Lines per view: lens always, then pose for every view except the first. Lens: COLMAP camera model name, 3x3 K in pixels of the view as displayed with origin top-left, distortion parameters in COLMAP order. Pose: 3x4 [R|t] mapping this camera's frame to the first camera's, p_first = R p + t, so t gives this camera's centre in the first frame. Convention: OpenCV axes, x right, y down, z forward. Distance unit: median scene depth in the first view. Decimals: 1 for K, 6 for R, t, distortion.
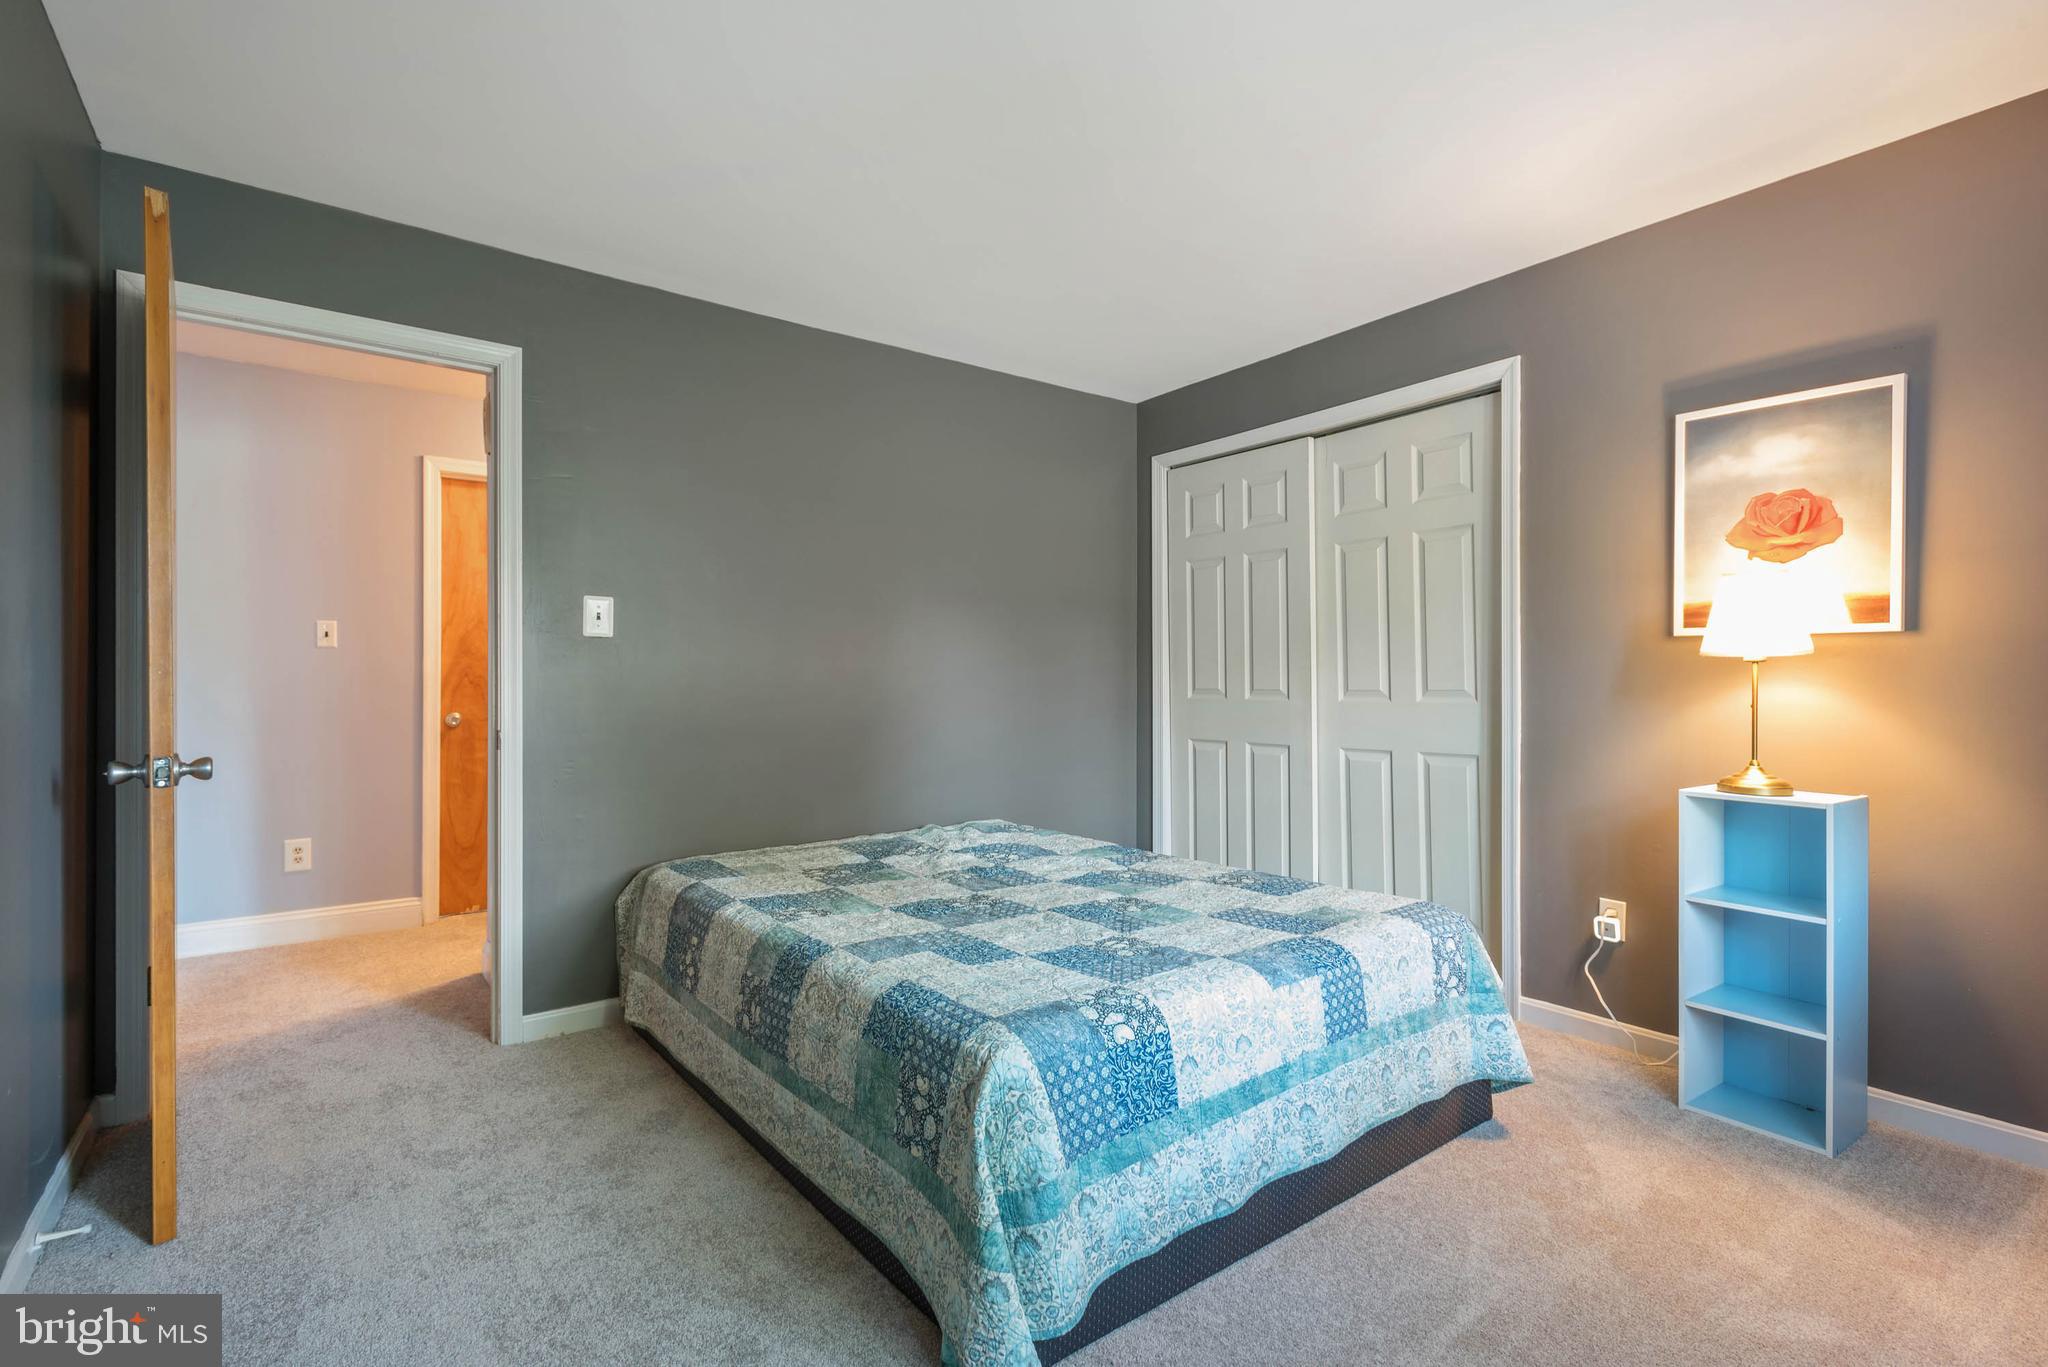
lens RADIAL K [[966.3, 0, 1024.7], [0, 966.3, 676.3], [0, 0, 1]] dist [0.005901, -0.001137]
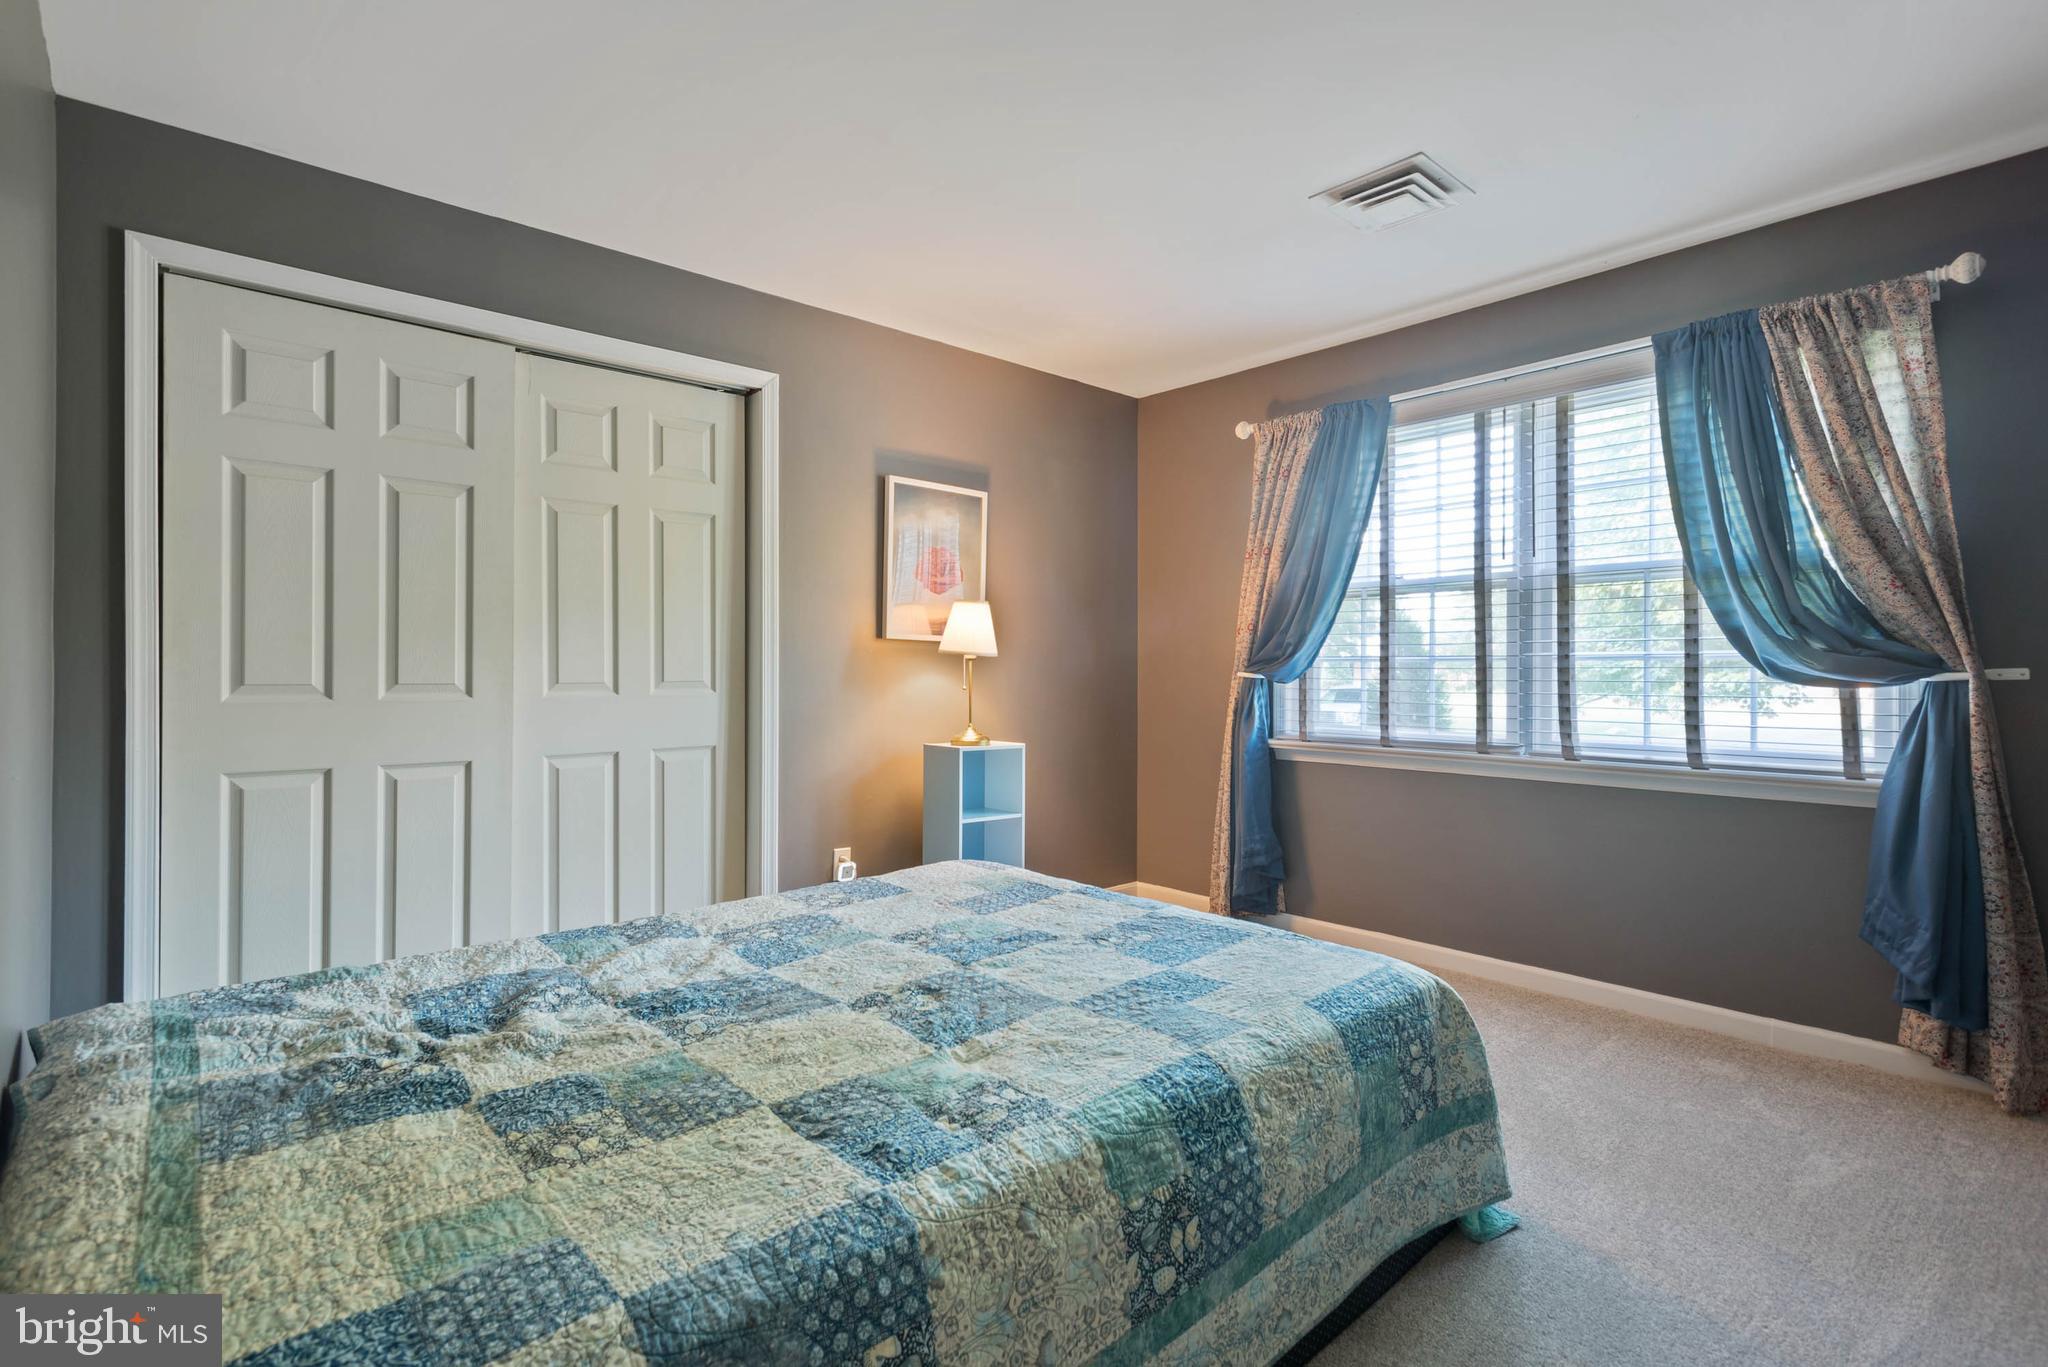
lens RADIAL K [[966.3, 0, 1024.3], [0, 966.3, 681.9], [0, 0, 1]] dist [0.005901, -0.001137]
pose [[-0.093126, -0.007691, 0.995625, -0.730227], [-0.004494, 0.999963, 0.007304, 0.008549], [-0.995644, -0.003794, -0.093157, 0.993645]]
